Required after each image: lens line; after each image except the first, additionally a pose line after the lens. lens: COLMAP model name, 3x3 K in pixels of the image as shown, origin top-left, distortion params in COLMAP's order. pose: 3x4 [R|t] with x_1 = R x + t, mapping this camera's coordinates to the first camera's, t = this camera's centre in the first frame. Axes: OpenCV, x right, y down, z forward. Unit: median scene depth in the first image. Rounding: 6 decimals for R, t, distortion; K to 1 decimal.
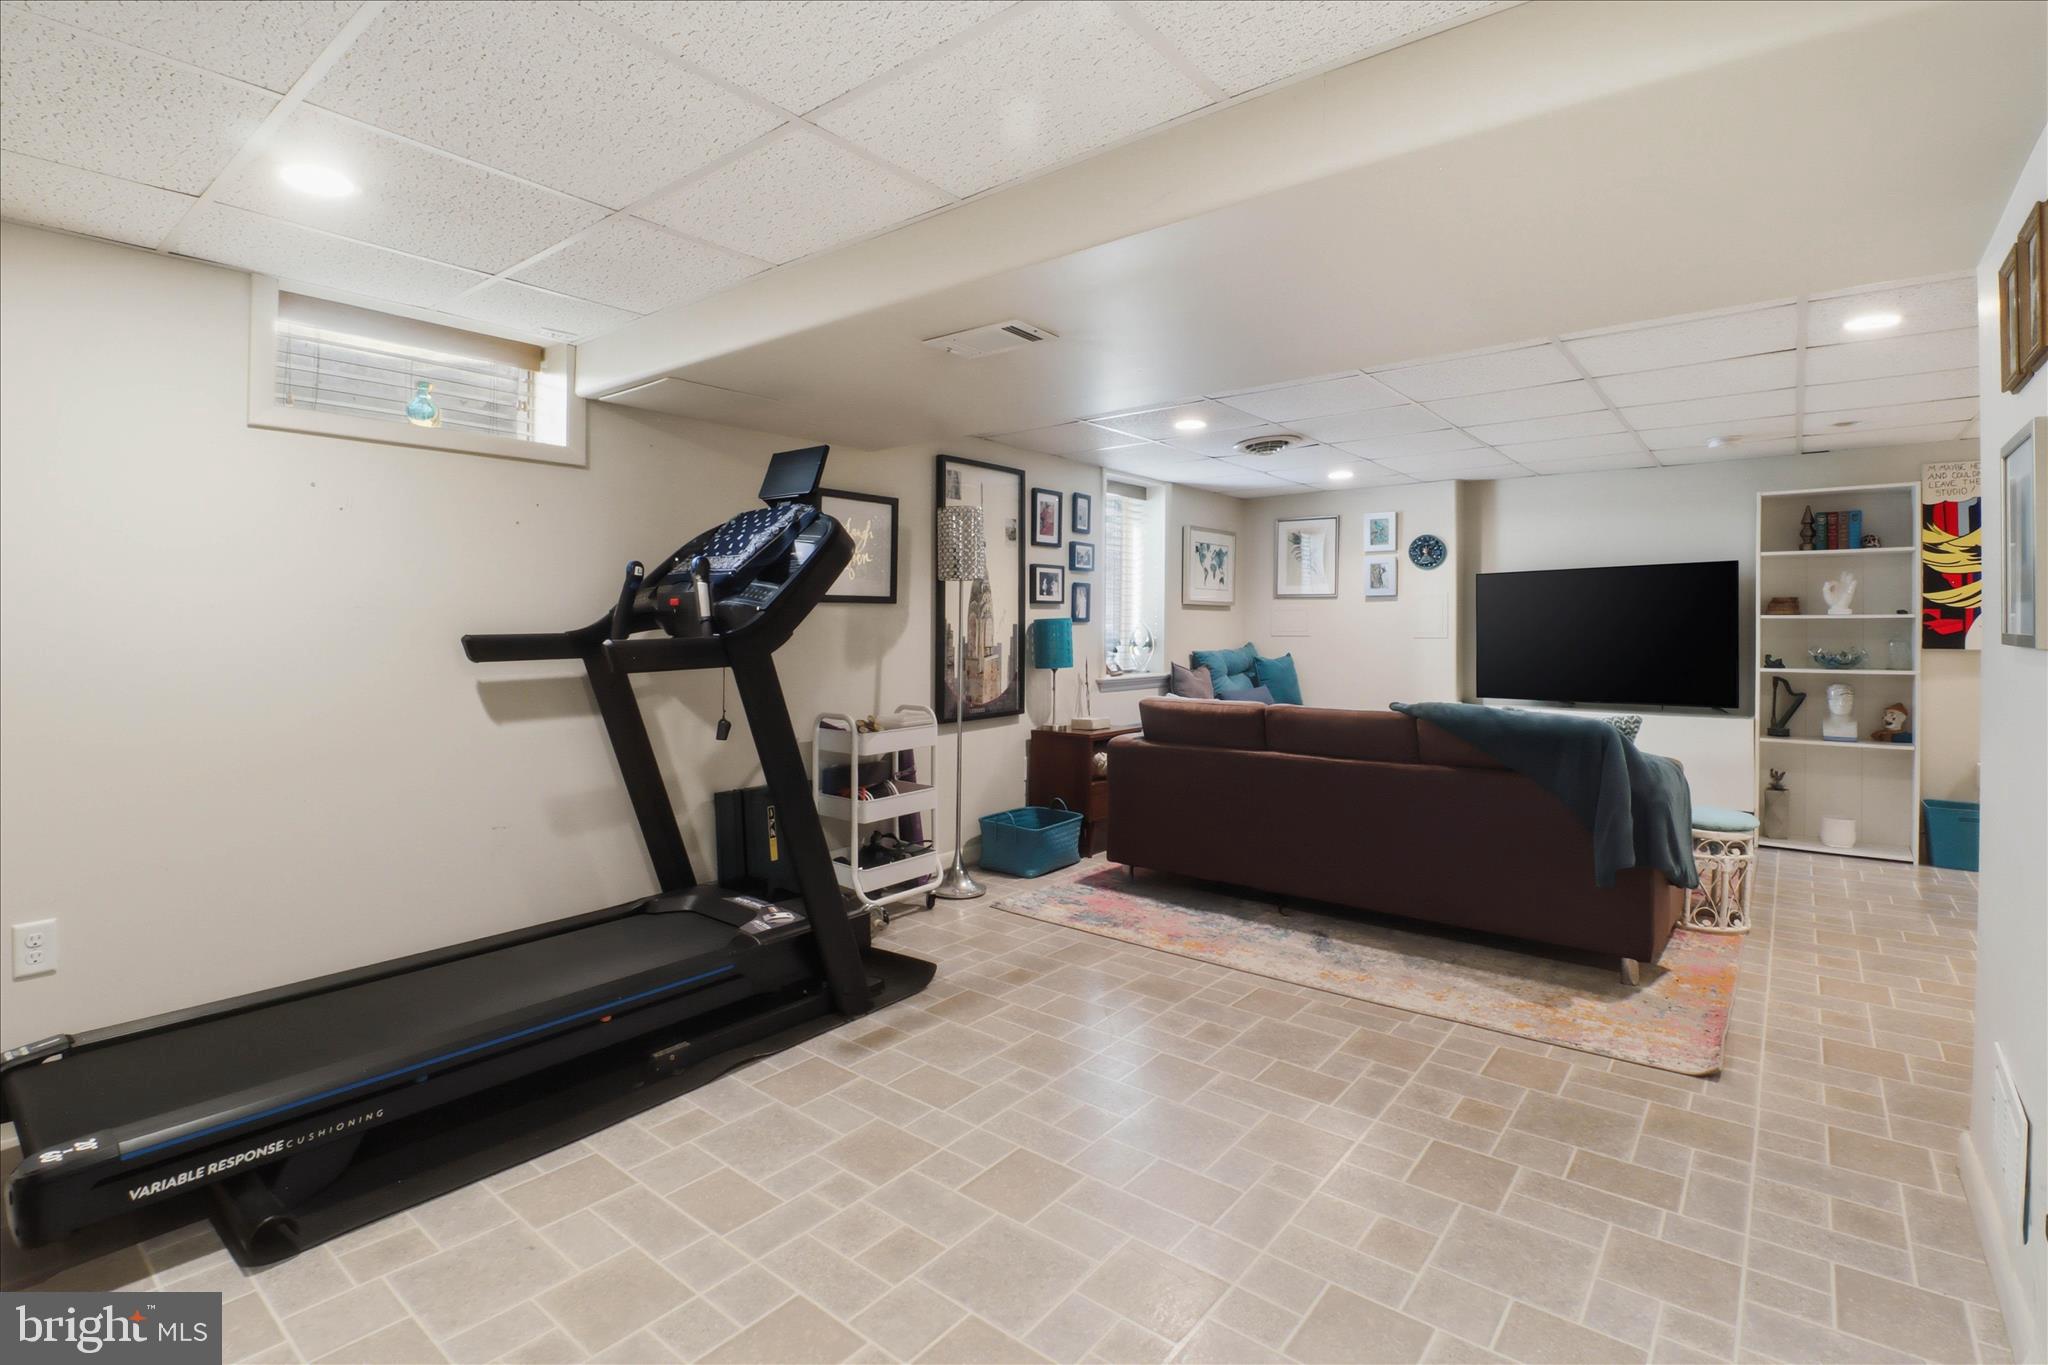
lens RADIAL K [[954.5, 0, 984.3], [0, 954.5, 628.8], [0, 0, 1]] dist [0.000382, -0.010736]
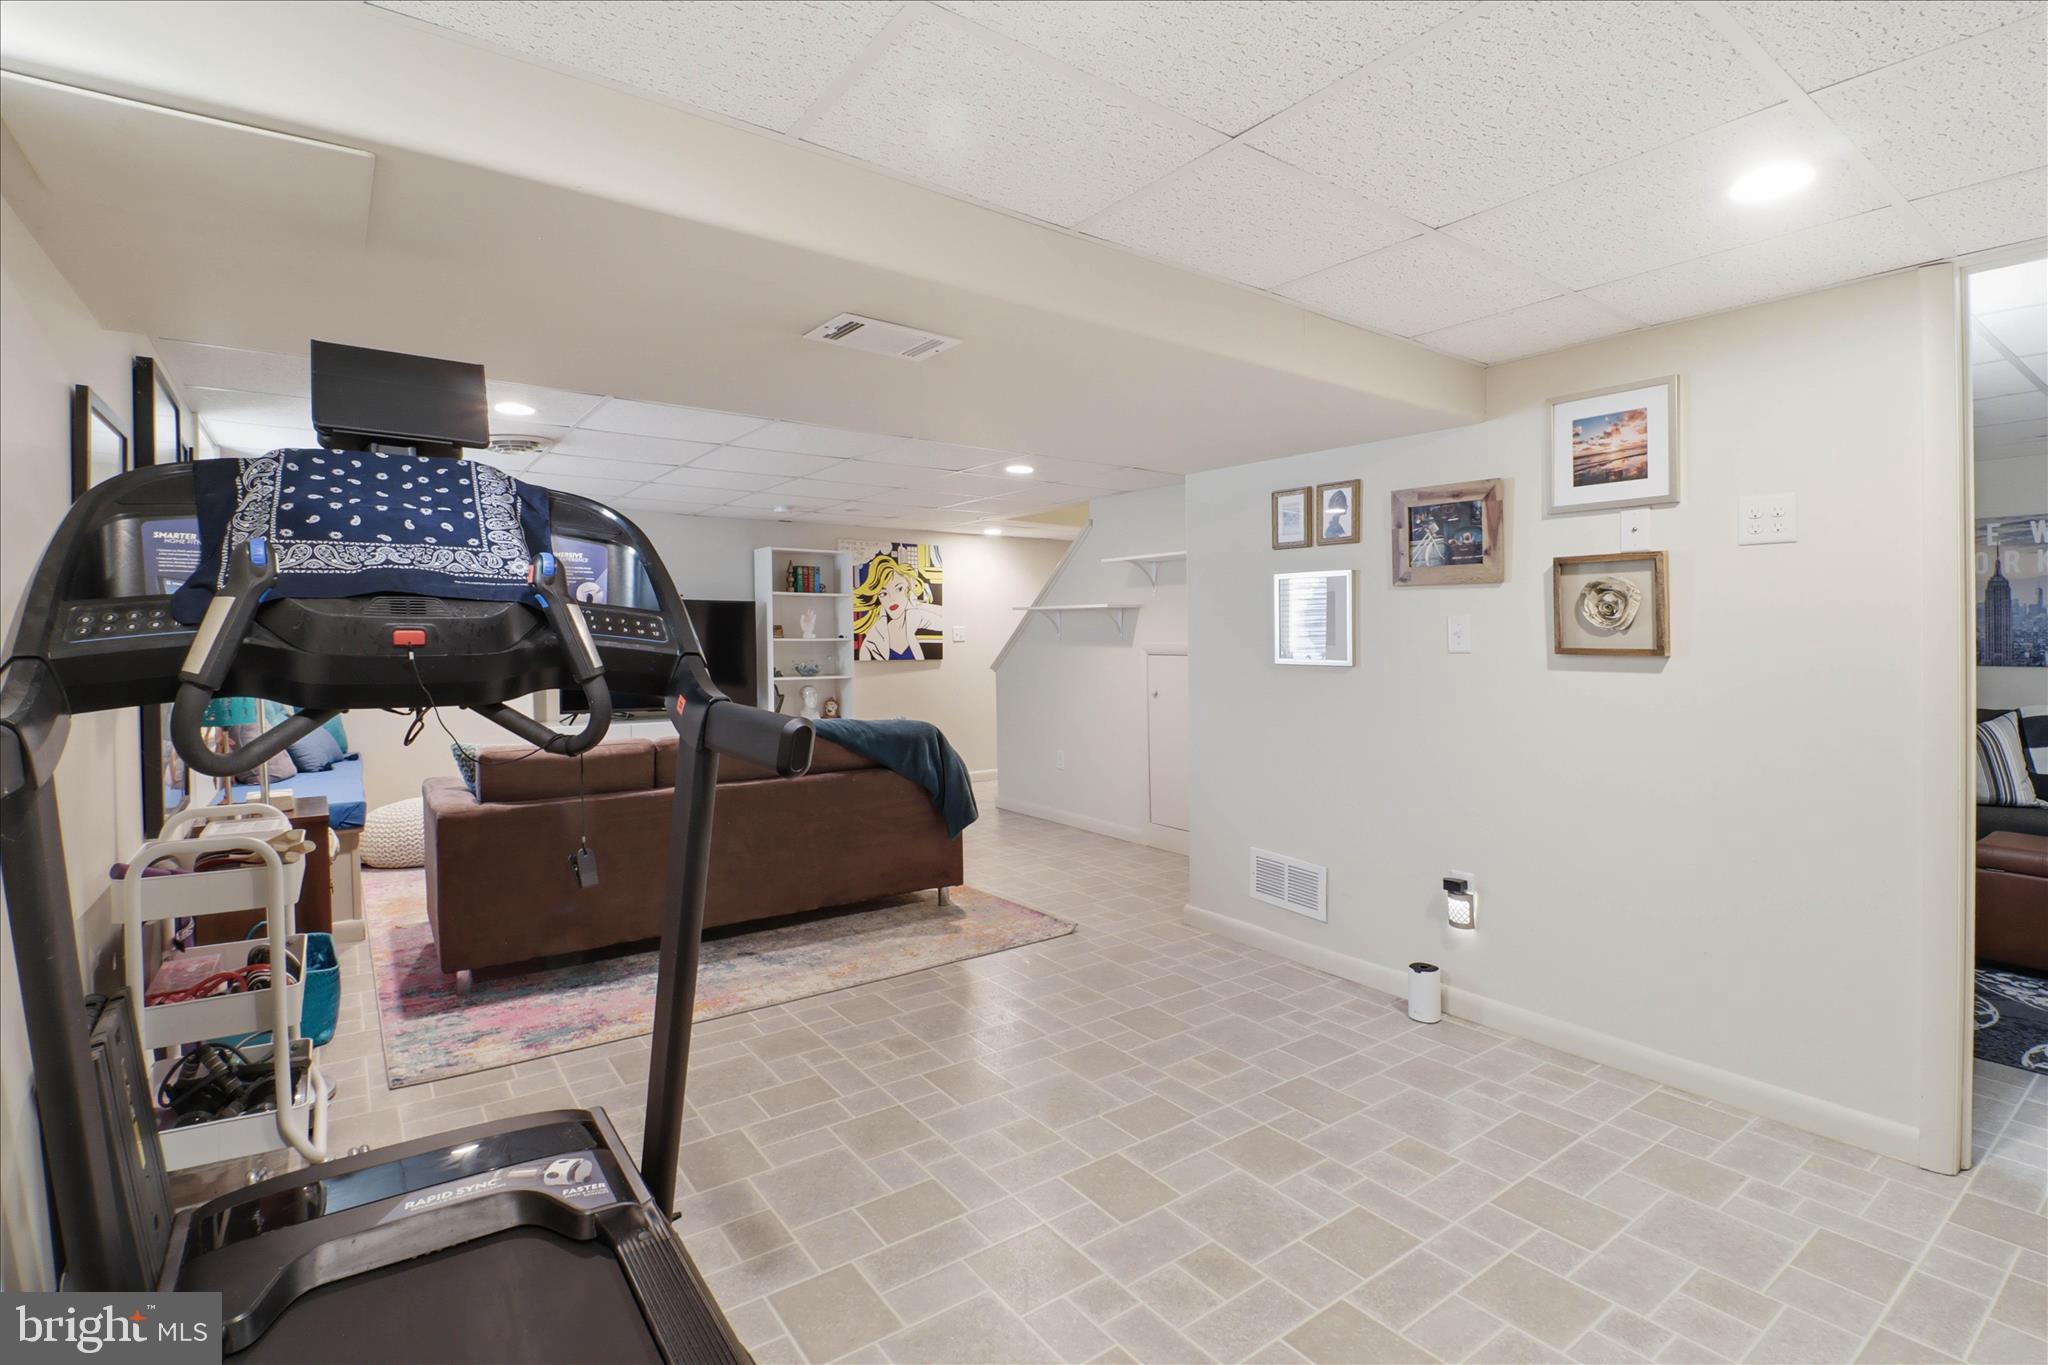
lens RADIAL K [[954.5, 0, 989.9], [0, 954.5, 651.3], [0, 0, 1]] dist [0.000382, -0.010736]
pose [[0.262940, -0.015650, 0.964685, -0.410231], [0.002365, 0.999876, 0.015577, -0.016835], [-0.964809, -0.001815, 0.262945, 0.341117]]
